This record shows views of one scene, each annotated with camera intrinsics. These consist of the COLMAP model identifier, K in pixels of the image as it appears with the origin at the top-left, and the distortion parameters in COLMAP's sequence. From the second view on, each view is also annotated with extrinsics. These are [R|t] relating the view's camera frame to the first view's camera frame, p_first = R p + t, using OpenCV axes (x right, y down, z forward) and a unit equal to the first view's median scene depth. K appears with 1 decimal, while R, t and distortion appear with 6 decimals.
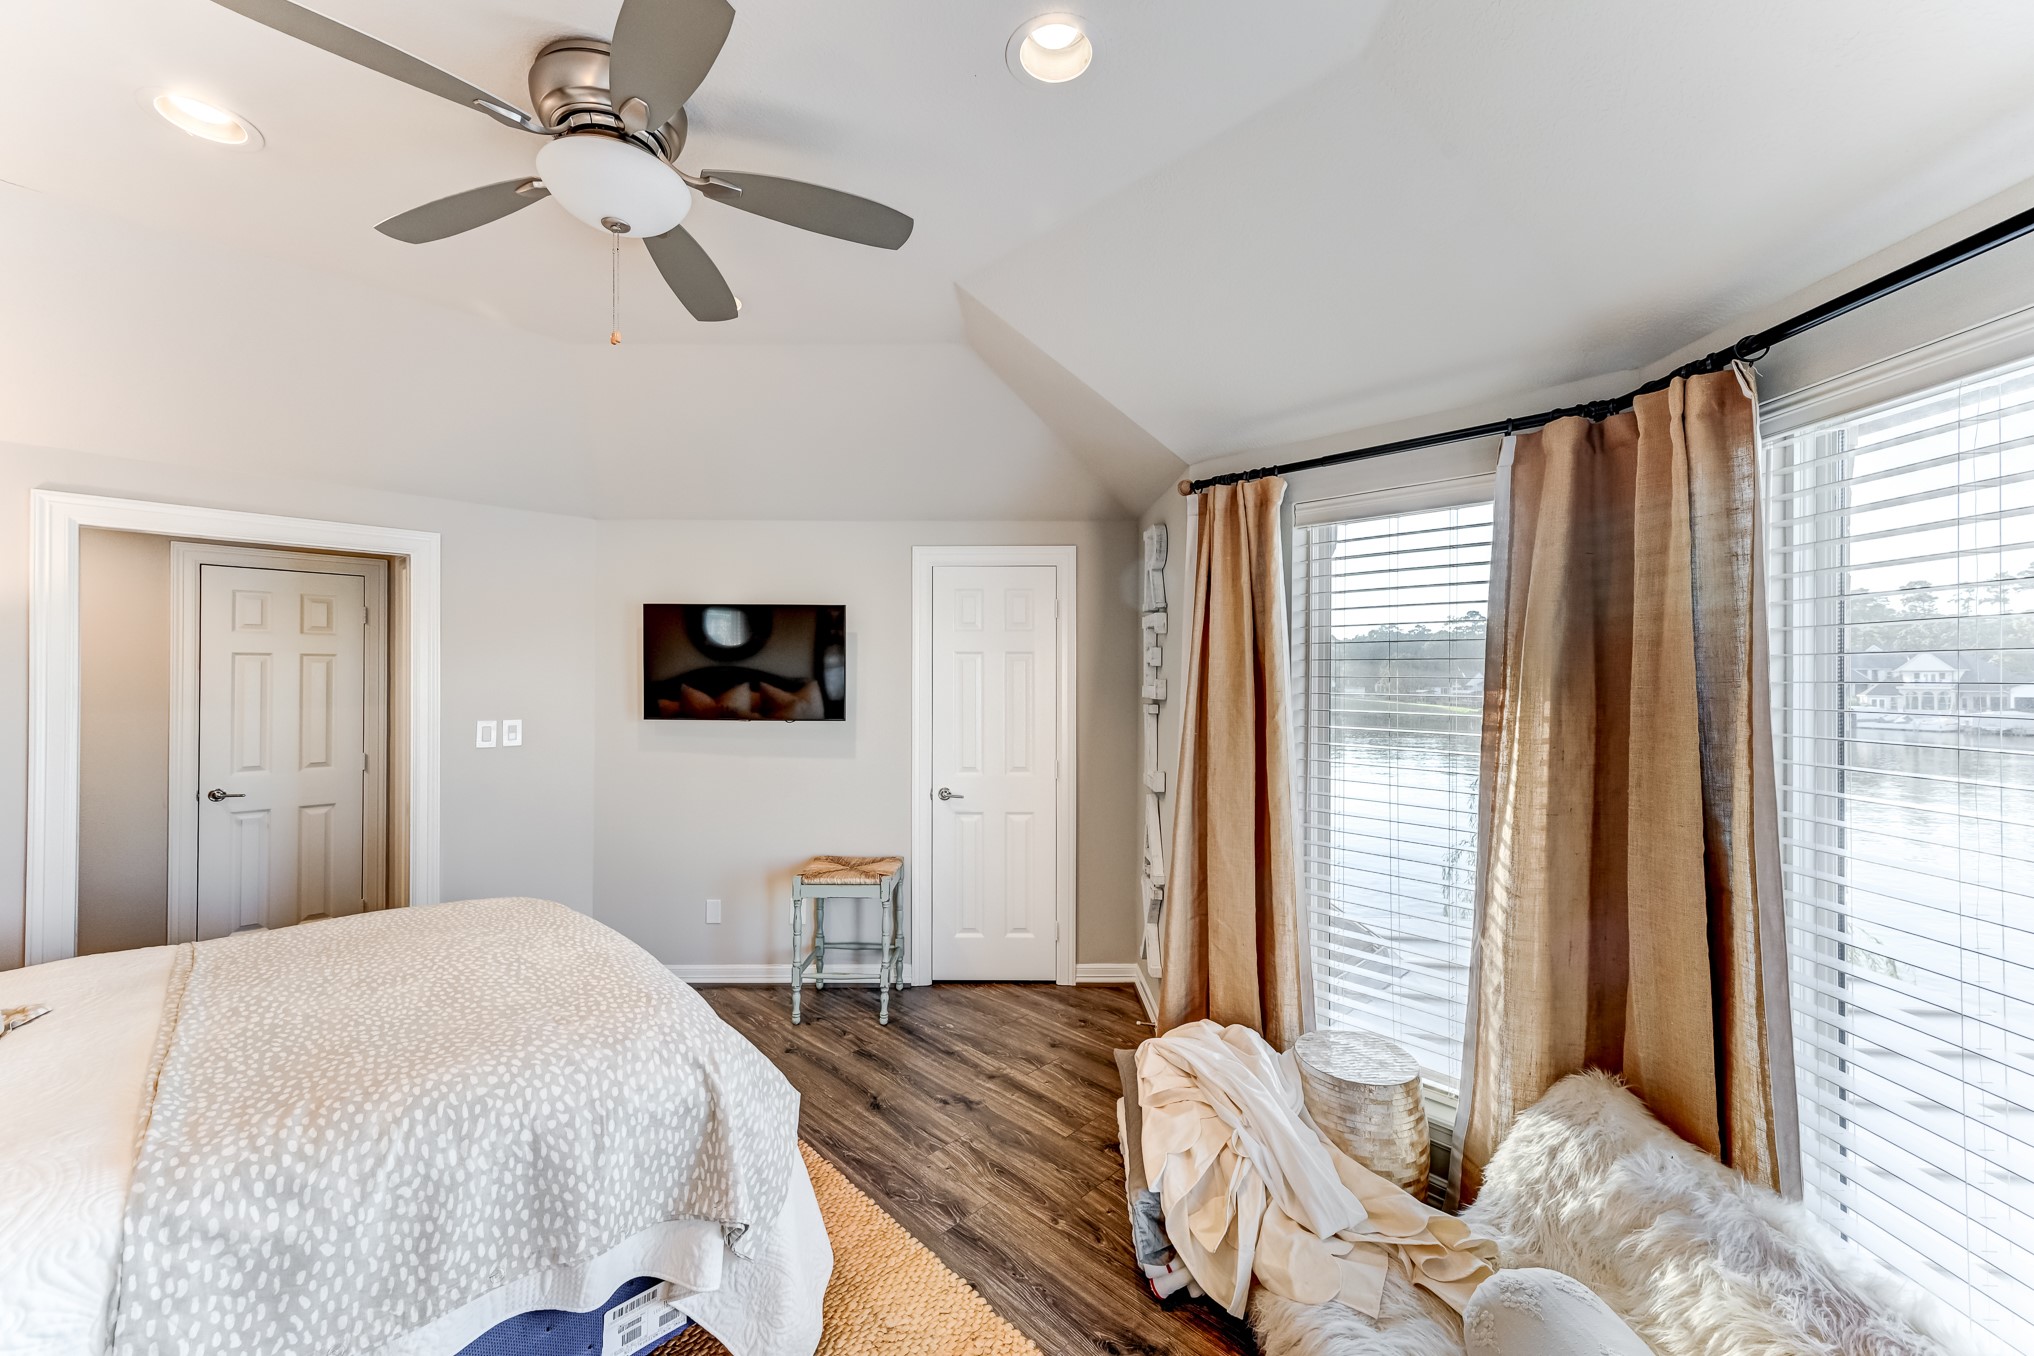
lens RADIAL K [[775.3, 0, 1026.8], [0, 775.3, 682.5], [0, 0, 1]] dist [0.010705, -0.000352]
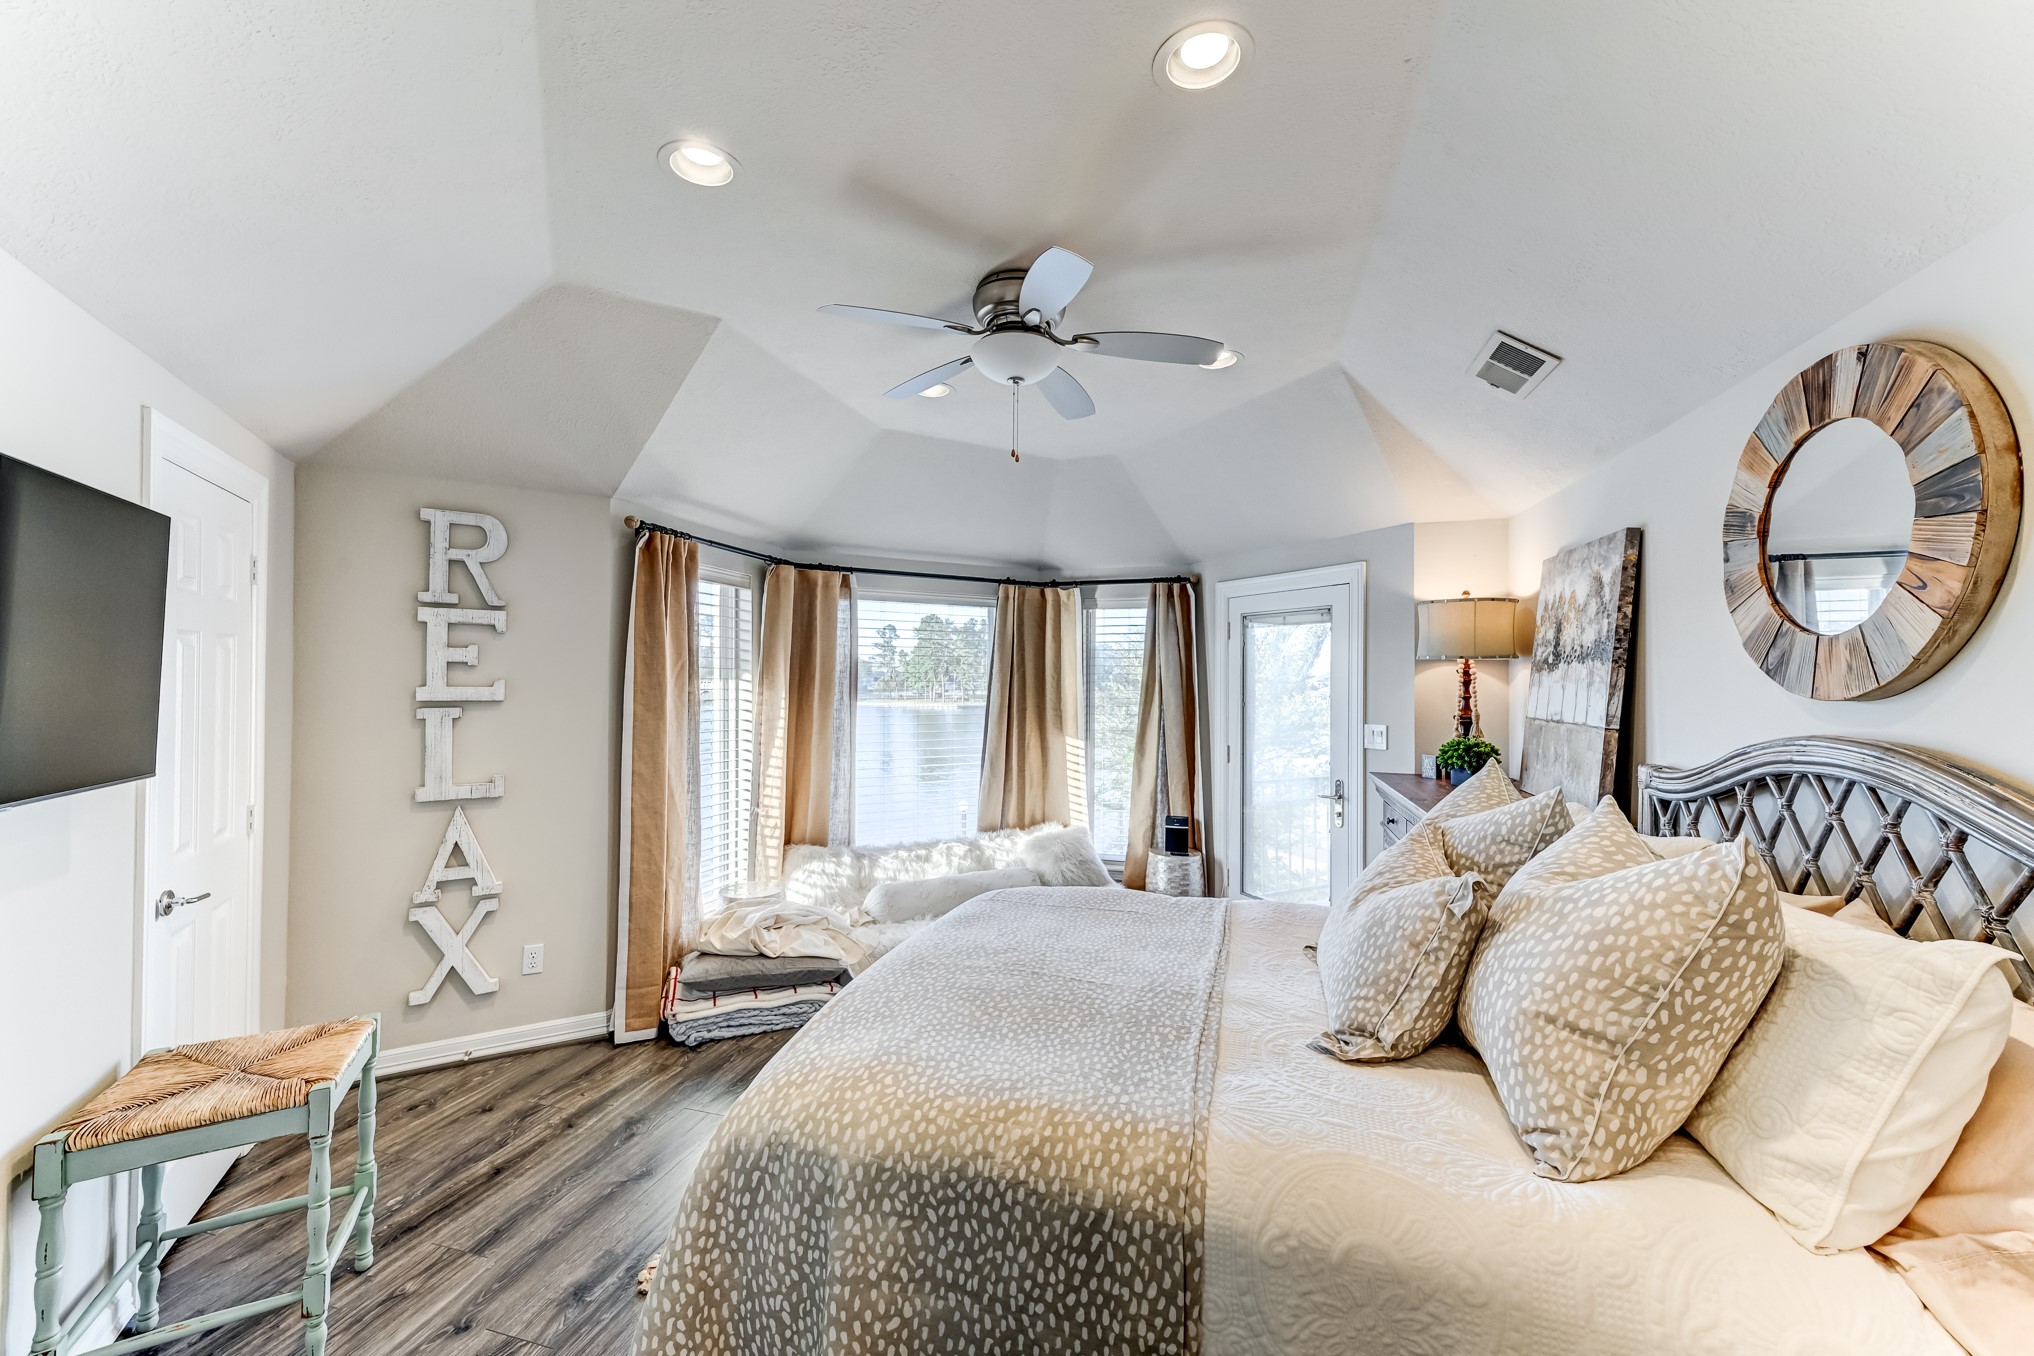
lens RADIAL K [[775.3, 0, 1021.3], [0, 775.3, 675.0], [0, 0, 1]] dist [0.010705, -0.000352]
pose [[-0.480996, 0.003972, 0.876714, -1.025362], [0.002262, 0.999992, -0.003289, -0.003623], [-0.876720, 0.000401, -0.481001, 0.928149]]
